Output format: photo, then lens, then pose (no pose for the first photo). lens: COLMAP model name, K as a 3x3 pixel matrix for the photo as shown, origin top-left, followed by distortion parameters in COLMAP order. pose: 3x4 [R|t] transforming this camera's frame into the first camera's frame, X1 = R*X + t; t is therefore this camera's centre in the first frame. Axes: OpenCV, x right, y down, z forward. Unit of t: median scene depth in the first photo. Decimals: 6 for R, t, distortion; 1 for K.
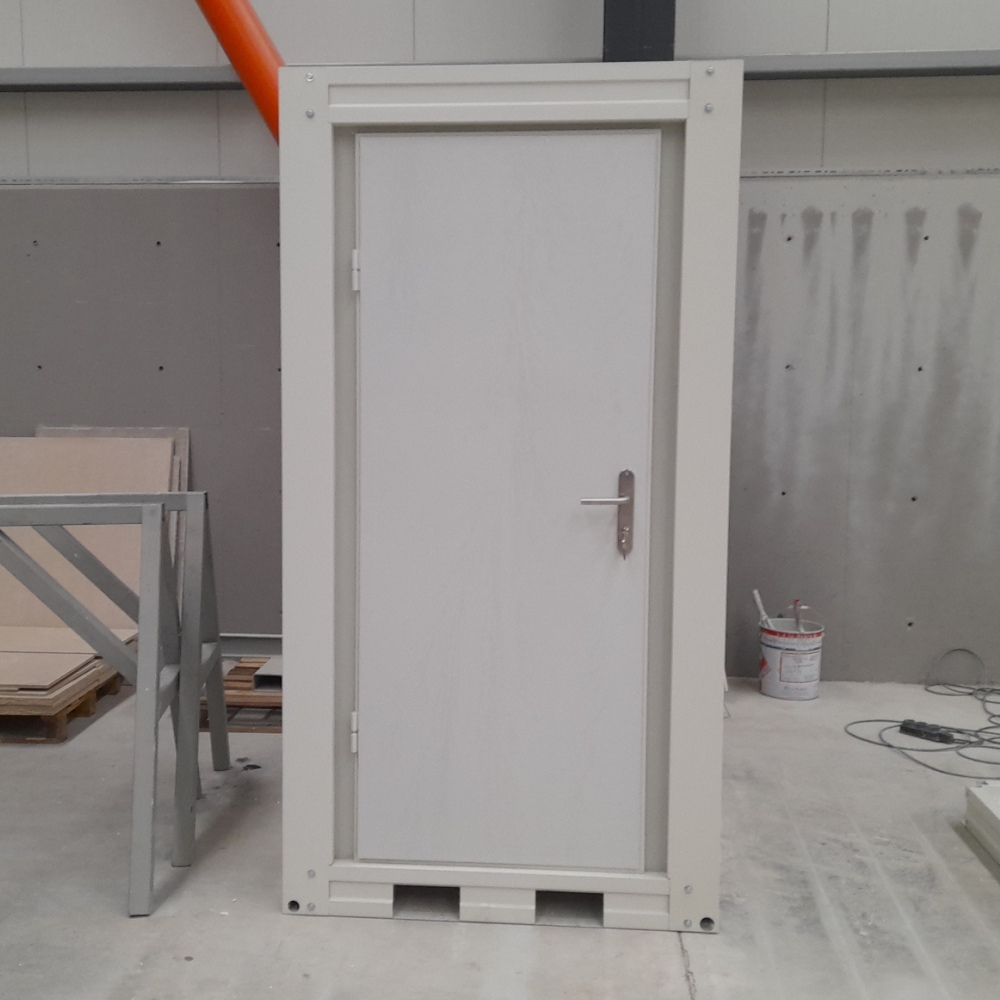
lens RADIAL K [[1195.4, 0, 448.2], [0, 1195.4, 464.6], [0, 0, 1]] dist [0.074579, -0.071683]
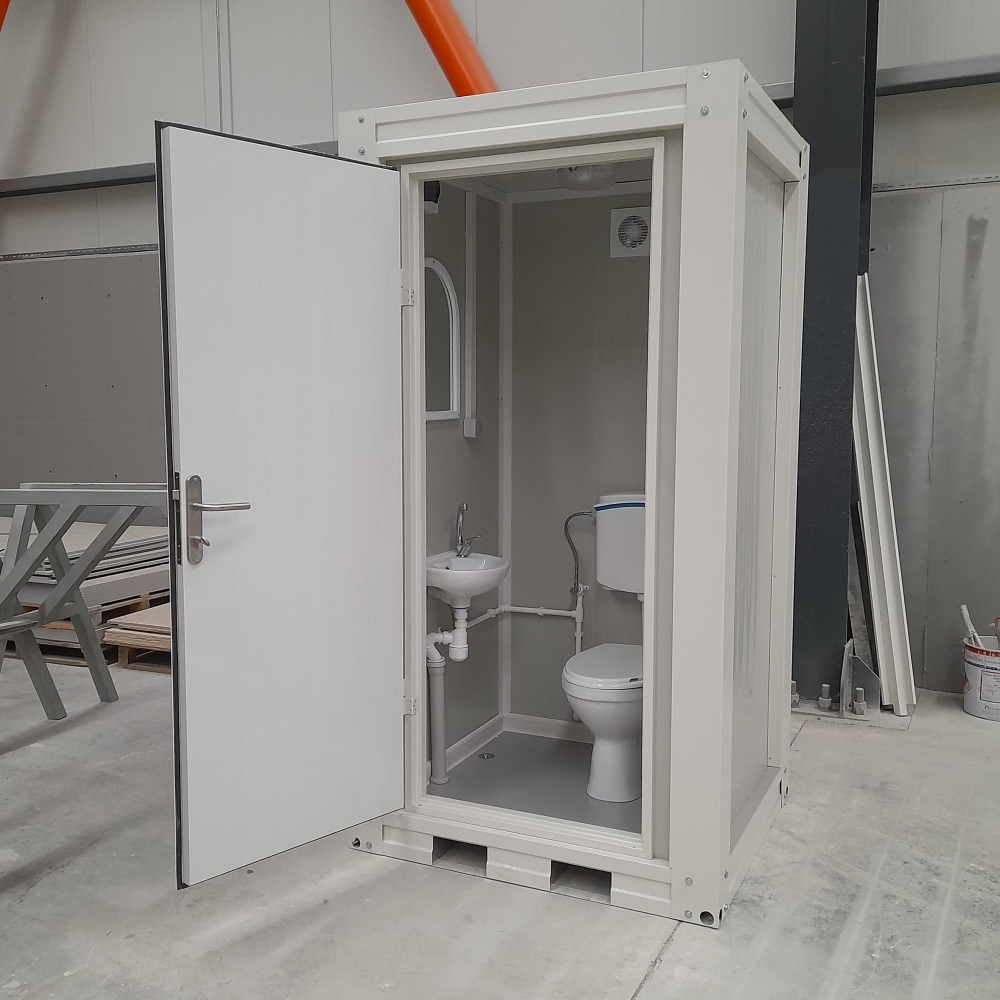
lens RADIAL K [[1044.3, 0, 498.2], [0, 1044.3, 481.7], [0, 0, 1]] dist [0.050788, -0.036088]
pose [[0.936728, 0.023626, -0.349261, 0.310031], [-0.022920, 0.999718, 0.006154, 0.011206], [0.349308, 0.002240, 0.937005, 0.097465]]
